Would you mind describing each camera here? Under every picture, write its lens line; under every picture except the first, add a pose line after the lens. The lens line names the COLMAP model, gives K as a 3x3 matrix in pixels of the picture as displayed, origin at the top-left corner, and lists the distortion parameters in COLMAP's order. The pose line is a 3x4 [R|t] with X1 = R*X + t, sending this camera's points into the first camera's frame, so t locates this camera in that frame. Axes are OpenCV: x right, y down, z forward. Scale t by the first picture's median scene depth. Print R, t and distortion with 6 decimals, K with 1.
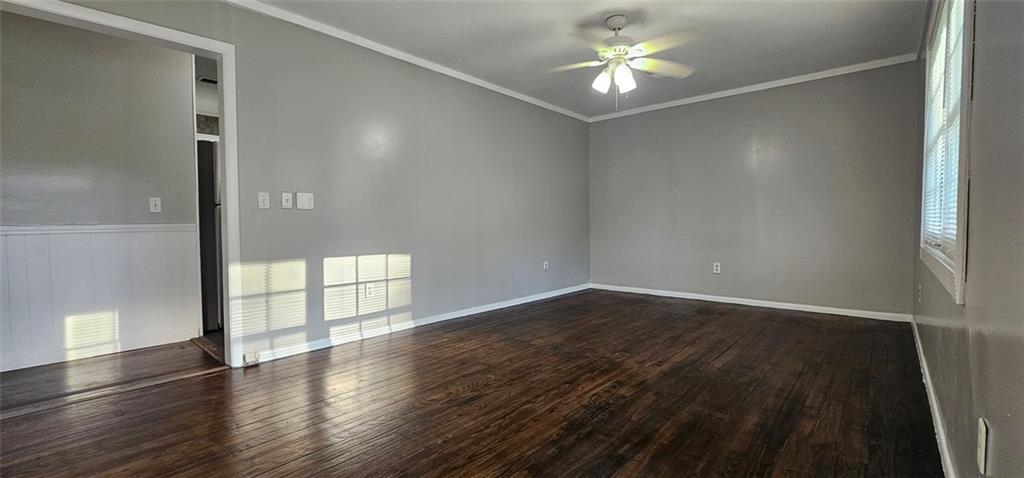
lens RADIAL K [[417.1, 0, 506.4], [0, 417.1, 236.7], [0, 0, 1]] dist [-0.004517, -0.000339]
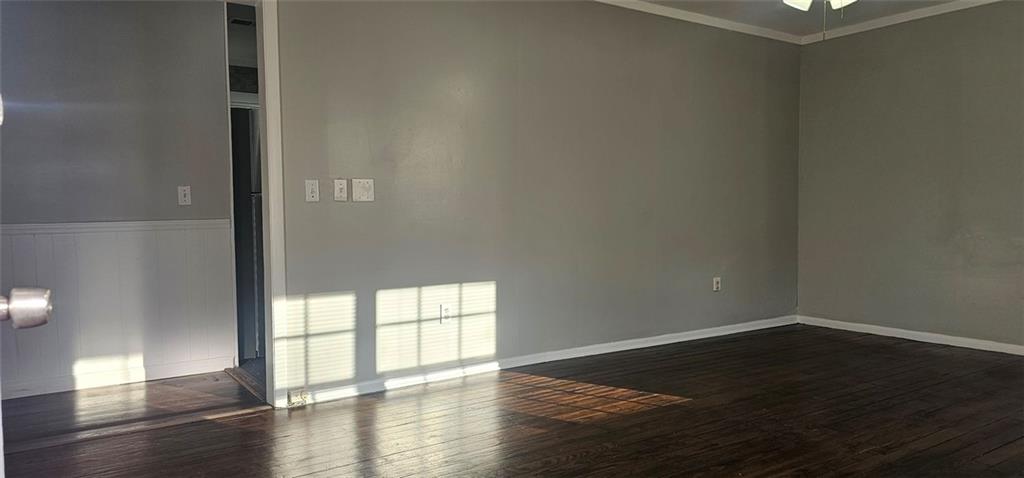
lens RADIAL K [[678.4, 0, 513.6], [0, 678.4, 244.4], [0, 0, 1]] dist [0.039794, -0.028758]
pose [[0.974014, 0.015305, -0.225969, 0.053953], [-0.009996, 0.999647, 0.024619, -0.024294], [0.226266, -0.021720, 0.973823, -0.122690]]
